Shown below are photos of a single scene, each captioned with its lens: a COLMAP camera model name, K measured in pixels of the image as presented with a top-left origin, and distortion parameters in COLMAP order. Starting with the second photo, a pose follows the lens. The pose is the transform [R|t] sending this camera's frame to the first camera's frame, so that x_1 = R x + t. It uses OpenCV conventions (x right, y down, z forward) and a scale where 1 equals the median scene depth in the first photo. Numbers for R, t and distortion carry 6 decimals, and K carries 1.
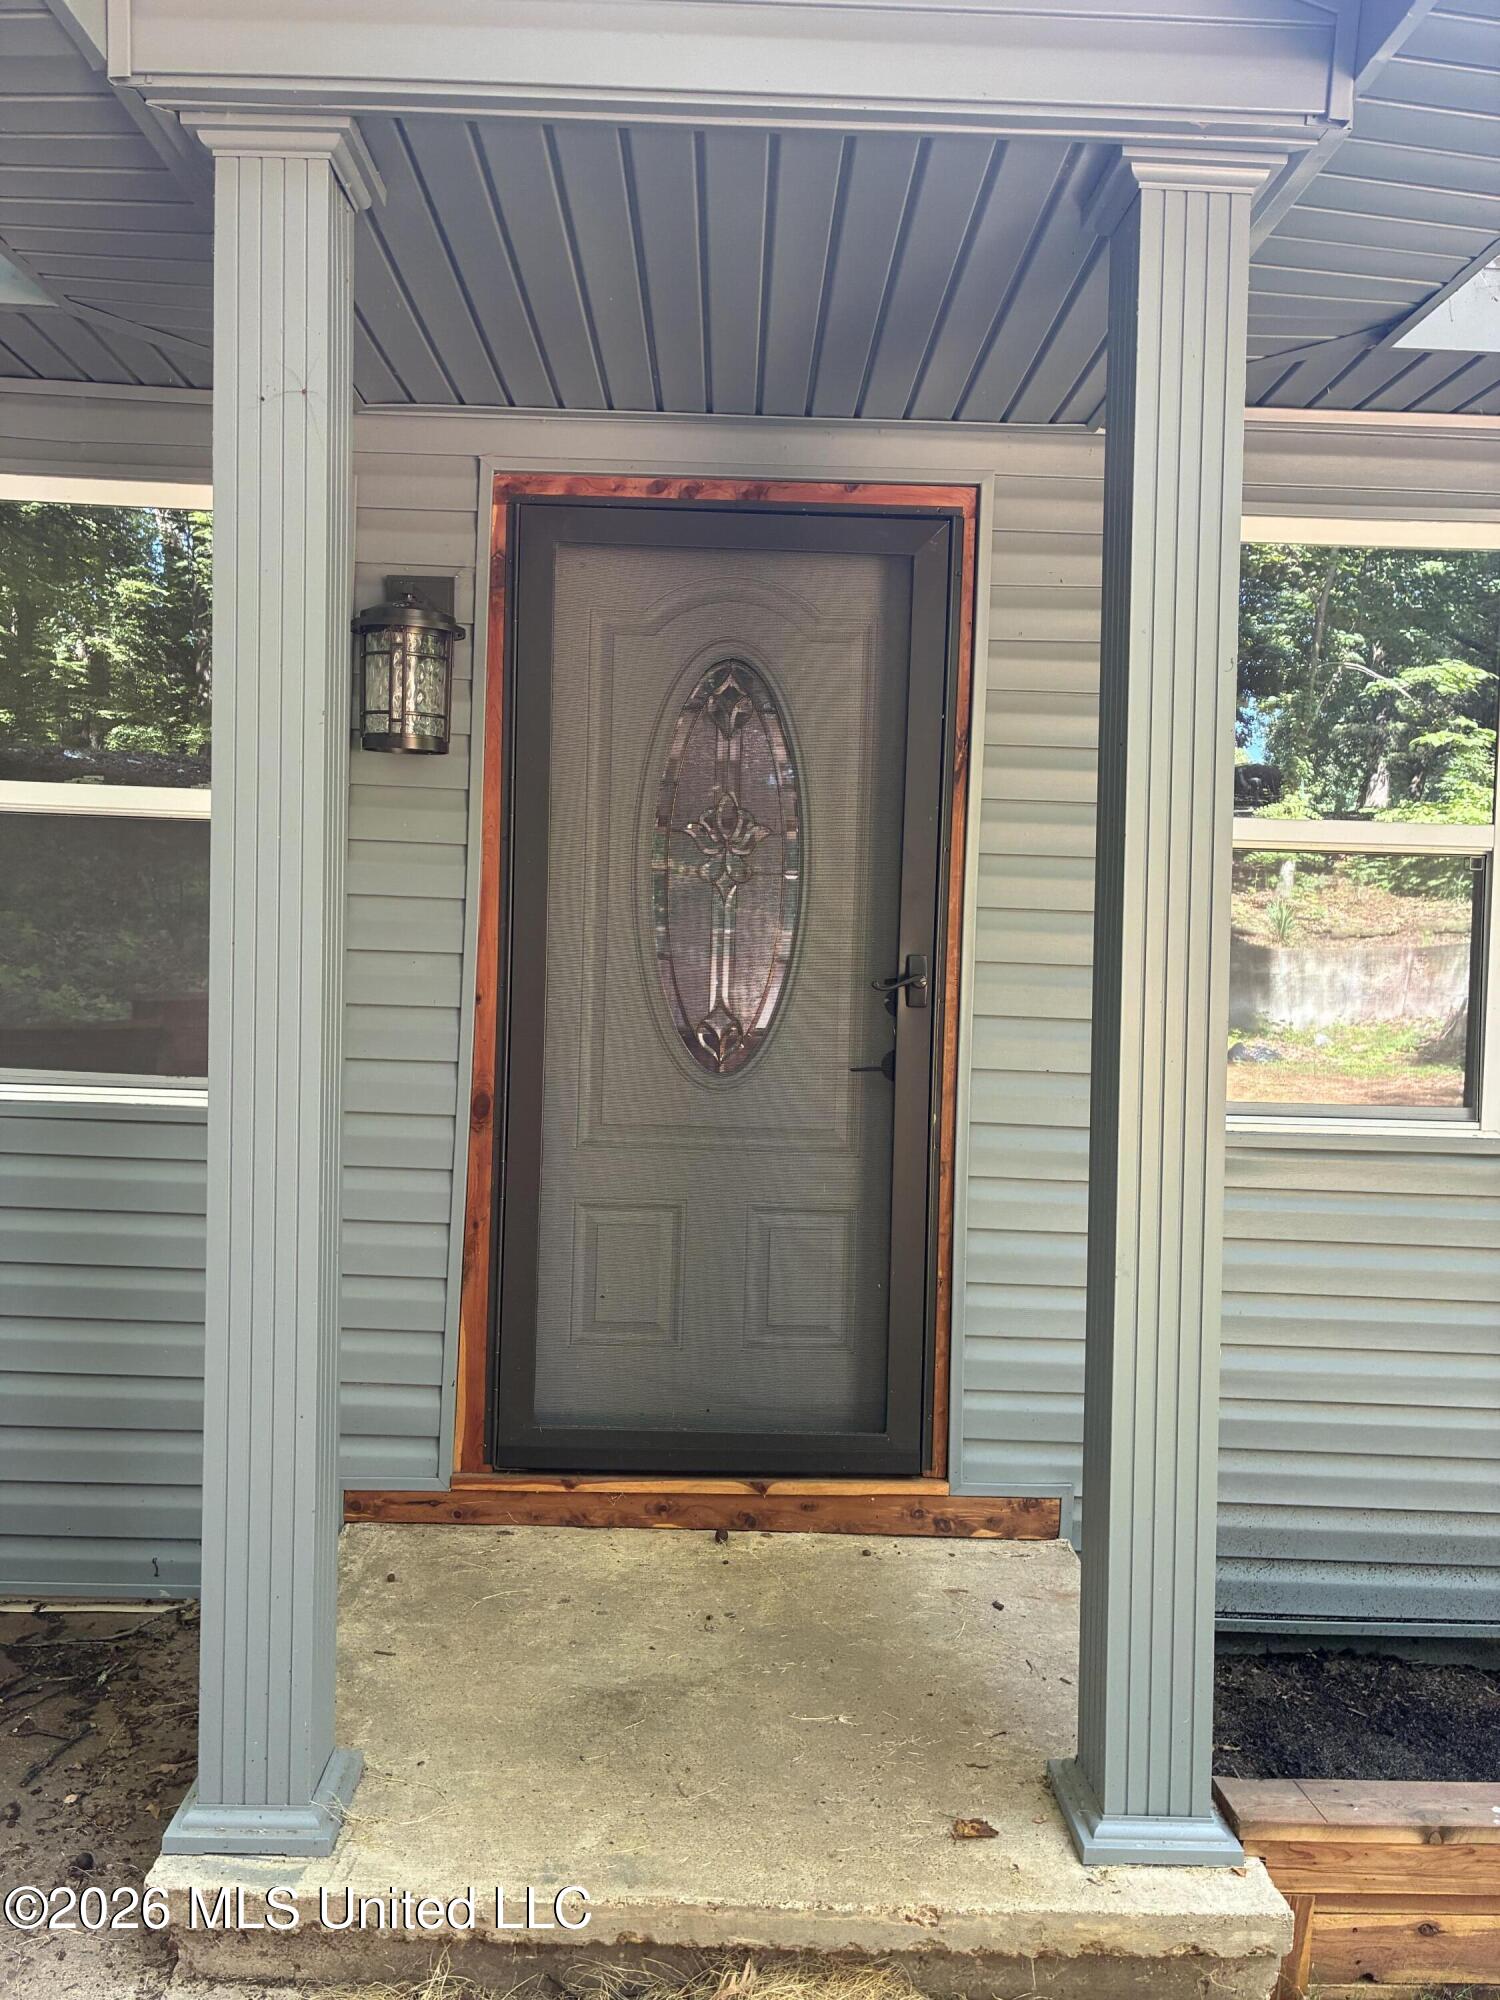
lens RADIAL K [[1517.9, 0, 760.2], [0, 1517.9, 986.8], [0, 0, 1]] dist [0.042186, -0.043595]
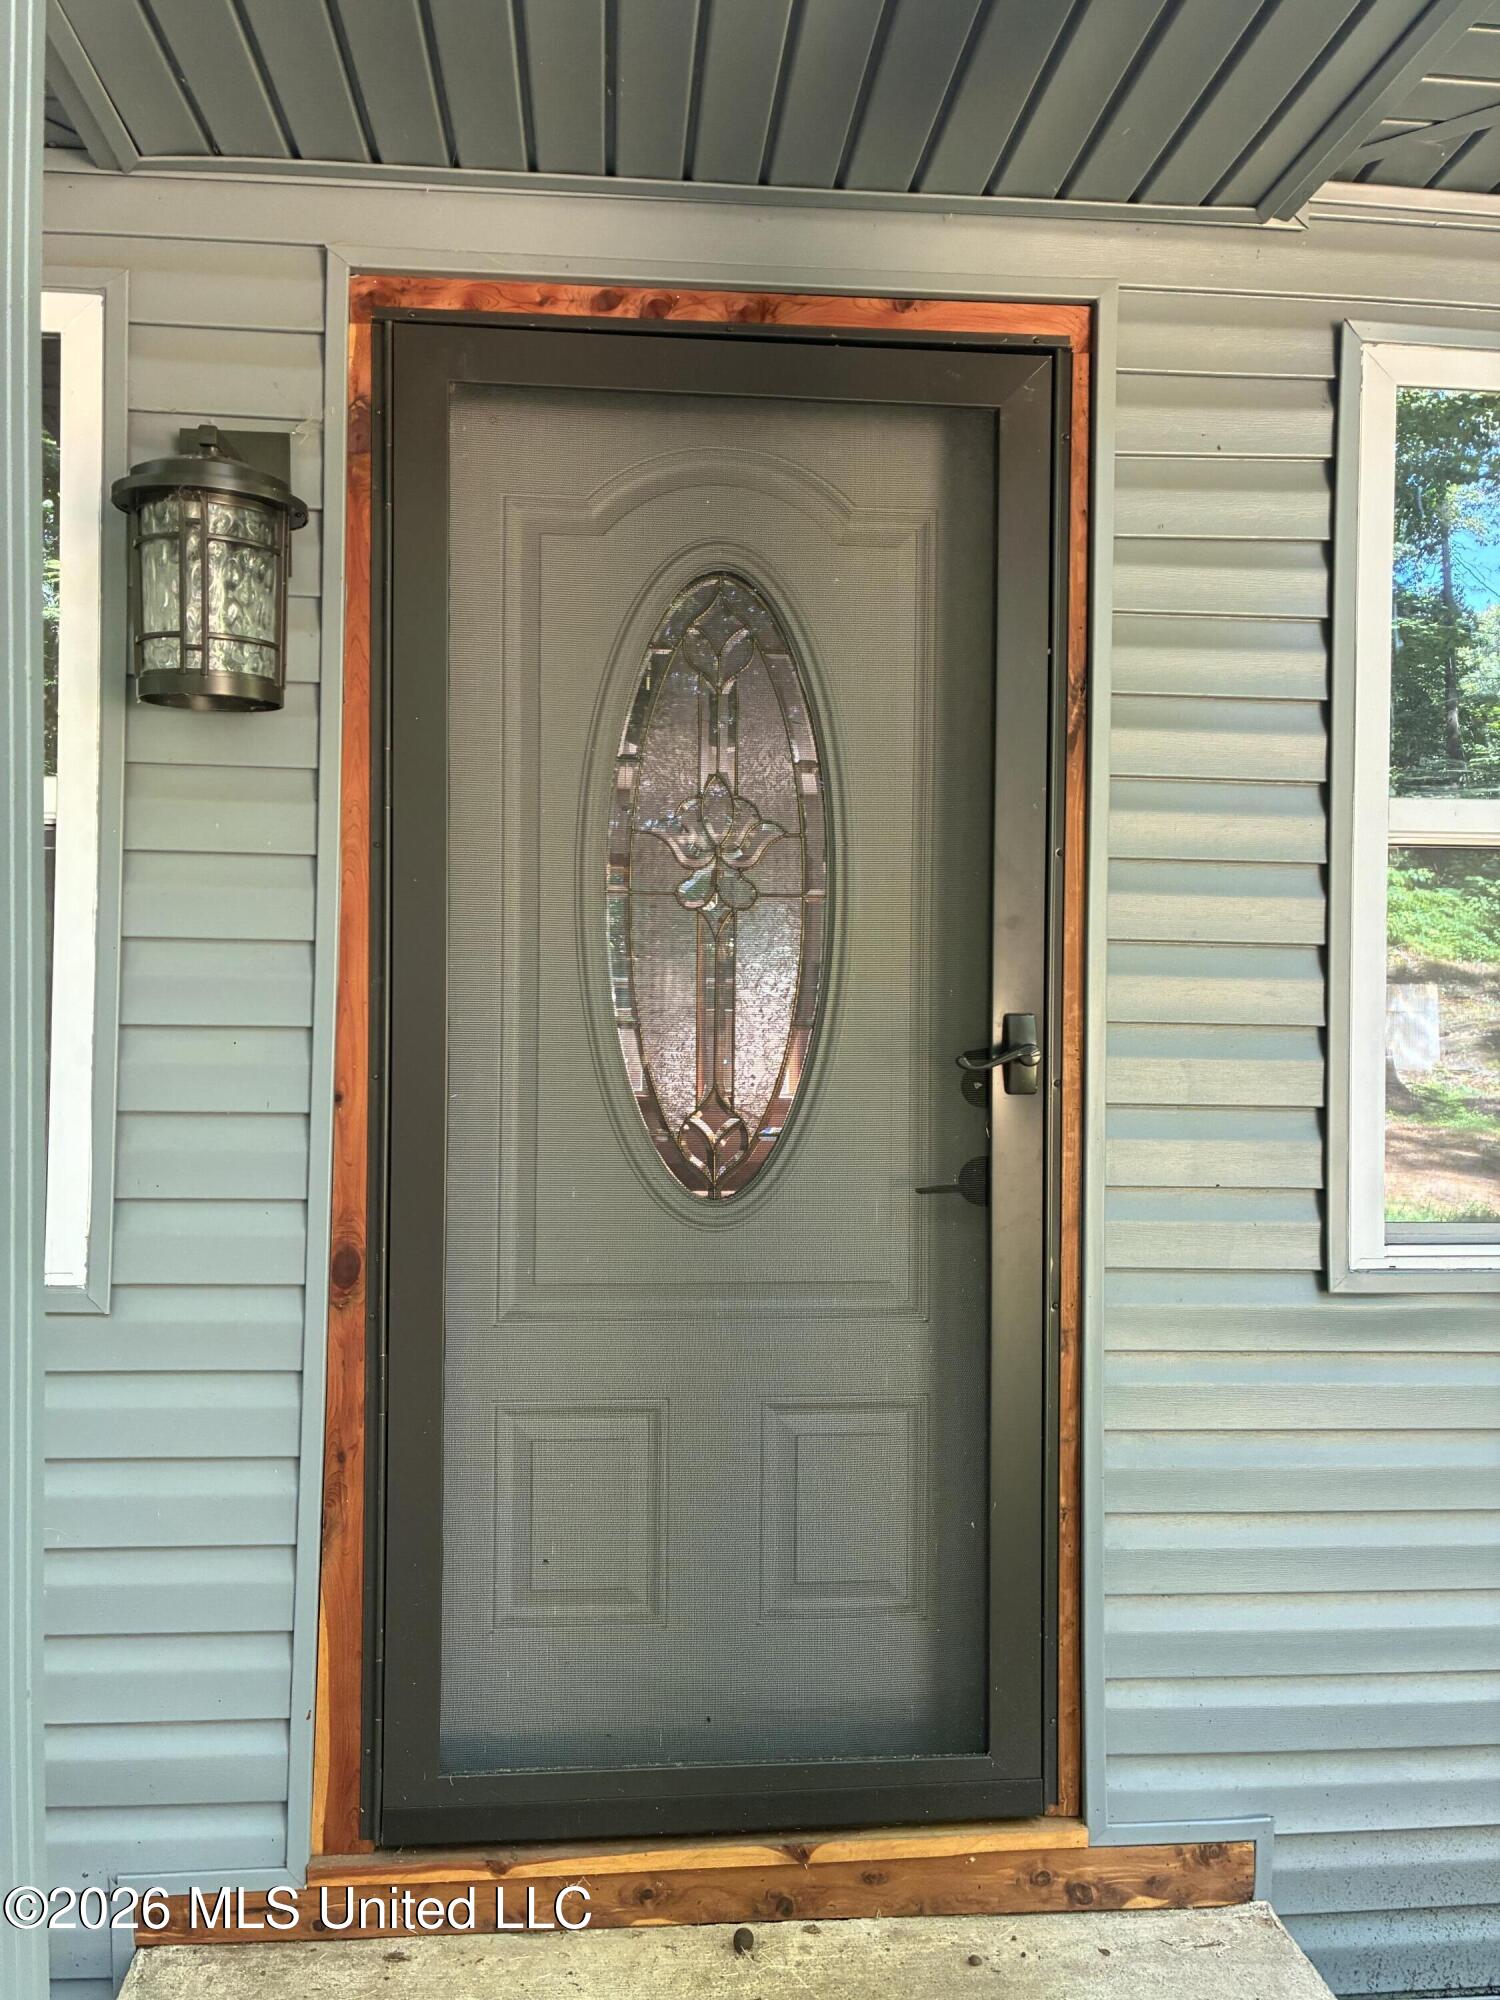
lens RADIAL K [[1517.9, 0, 743.9], [0, 1517.9, 1018.8], [0, 0, 1]] dist [0.042186, -0.043595]
pose [[0.997531, -0.020544, 0.067155, -0.059008], [0.021849, 0.999585, -0.018751, -0.009477], [-0.066742, 0.020172, 0.997566, 0.354307]]
